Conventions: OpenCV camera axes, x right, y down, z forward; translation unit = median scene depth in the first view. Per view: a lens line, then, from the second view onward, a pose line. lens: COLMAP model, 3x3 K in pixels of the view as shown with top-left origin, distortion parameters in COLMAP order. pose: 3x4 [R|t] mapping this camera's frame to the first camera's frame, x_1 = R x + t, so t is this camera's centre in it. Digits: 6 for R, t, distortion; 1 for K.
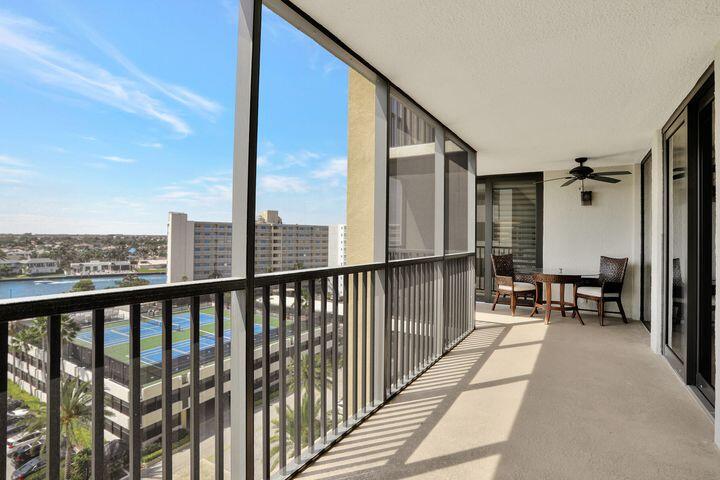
lens RADIAL K [[362.0, 0, 360.0], [0, 362.0, 240.0], [0, 0, 1]] dist [-0.000860, 0.000024]
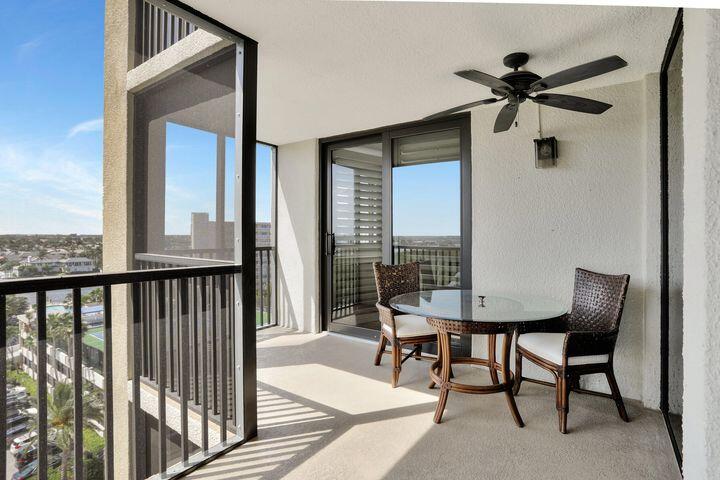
lens RADIAL K [[356.5, 0, 362.1], [0, 356.5, 237.1], [0, 0, 1]] dist [0.002949, 0.000366]
pose [[0.997999, -0.007540, -0.062772, 0.409994], [0.007365, 0.999968, -0.003010, 0.000930], [0.062793, 0.002541, 0.998023, 0.501904]]
